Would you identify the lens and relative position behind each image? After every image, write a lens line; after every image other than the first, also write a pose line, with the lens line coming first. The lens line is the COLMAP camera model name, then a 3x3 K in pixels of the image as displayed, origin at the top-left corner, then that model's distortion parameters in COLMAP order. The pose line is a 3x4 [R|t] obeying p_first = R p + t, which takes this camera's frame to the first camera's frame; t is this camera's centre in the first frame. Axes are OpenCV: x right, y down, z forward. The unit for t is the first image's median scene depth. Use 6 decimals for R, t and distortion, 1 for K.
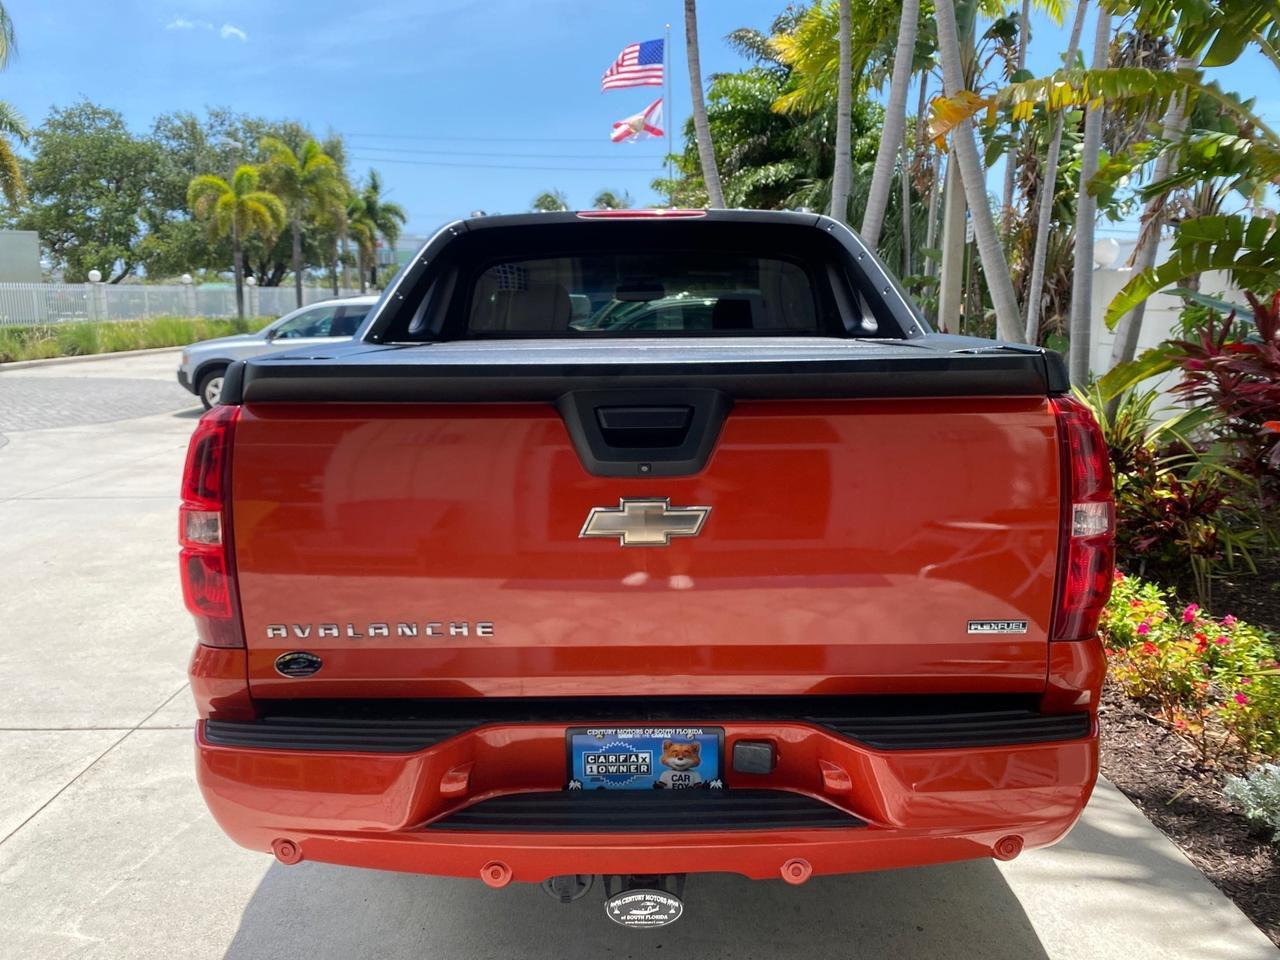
lens RADIAL K [[993.0, 0, 634.9], [0, 993.0, 480.9], [0, 0, 1]] dist [0.018700, -0.019756]
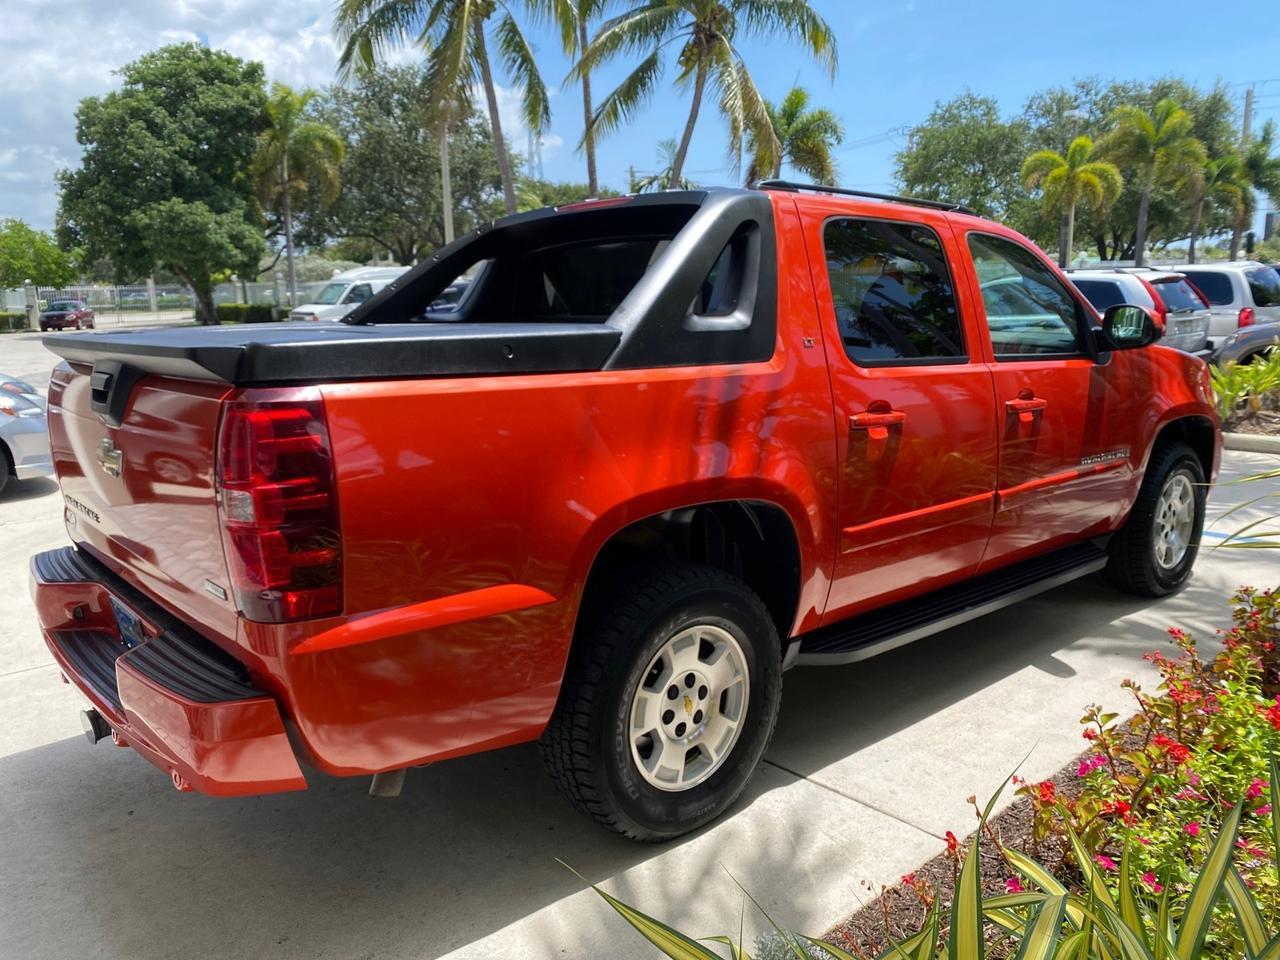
lens RADIAL K [[993.0, 0, 649.6], [0, 993.0, 475.8], [0, 0, 1]] dist [0.018700, -0.019756]
pose [[0.664992, 0.130043, -0.735442, 0.116667], [-0.114582, 0.990830, 0.071596, -0.011293], [0.738009, 0.036658, 0.673795, 0.054456]]
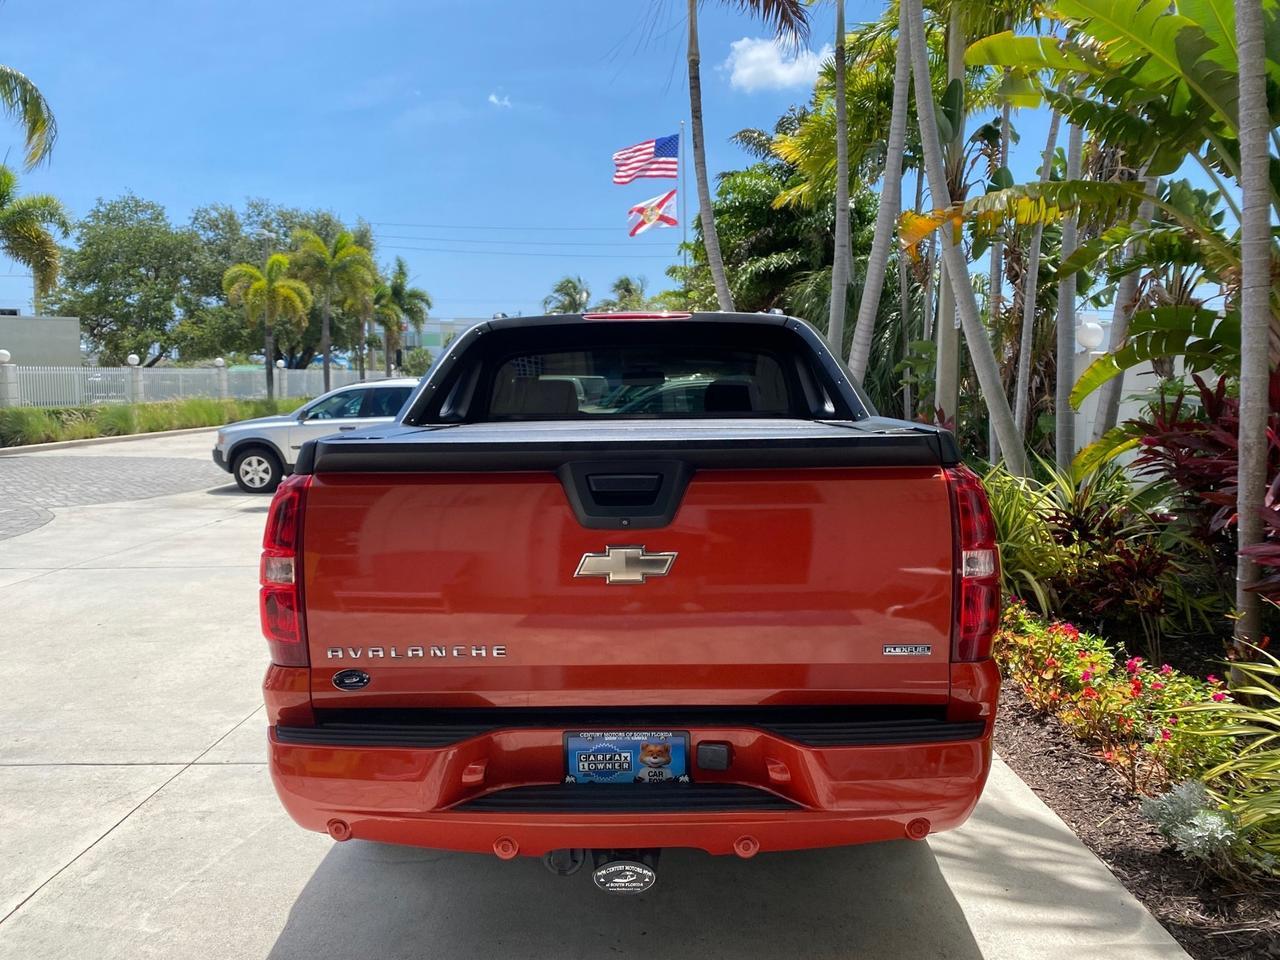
lens RADIAL K [[993.0, 0, 635.2], [0, 993.0, 475.7], [0, 0, 1]] dist [0.018700, -0.019756]
pose [[0.999817, -0.001415, -0.019100, 0.003207], [-0.000184, 0.996508, -0.083502, 0.002263], [0.019152, 0.083490, 0.996325, -0.018965]]
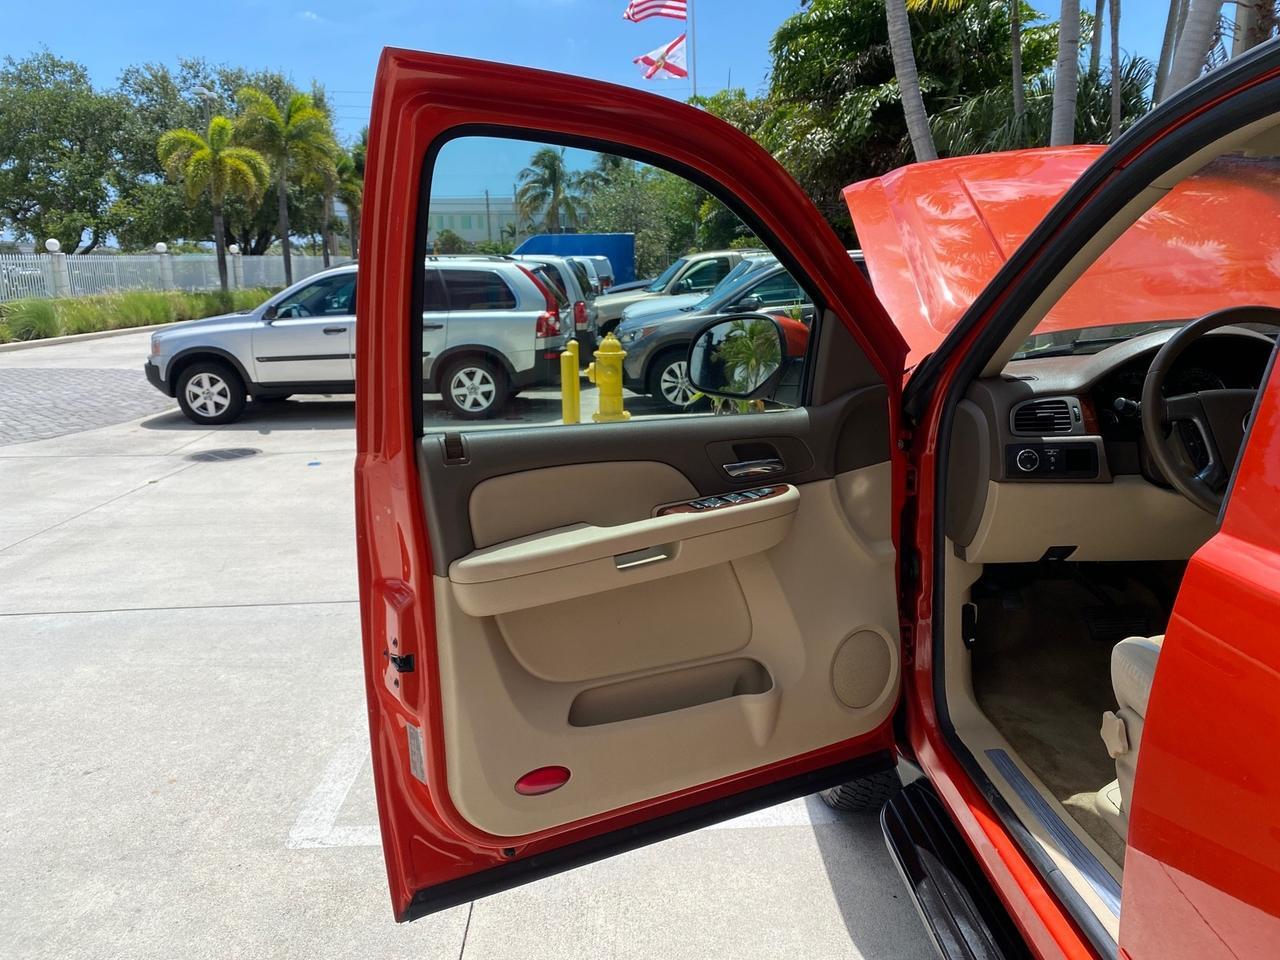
lens RADIAL K [[993.0, 0, 642.5], [0, 993.0, 469.4], [0, 0, 1]] dist [0.018700, -0.019756]
pose [[0.999524, -0.025855, 0.016857, -0.053201], [0.025419, 0.999349, 0.025608, -0.021728], [-0.017508, -0.025168, 0.999530, 0.128299]]
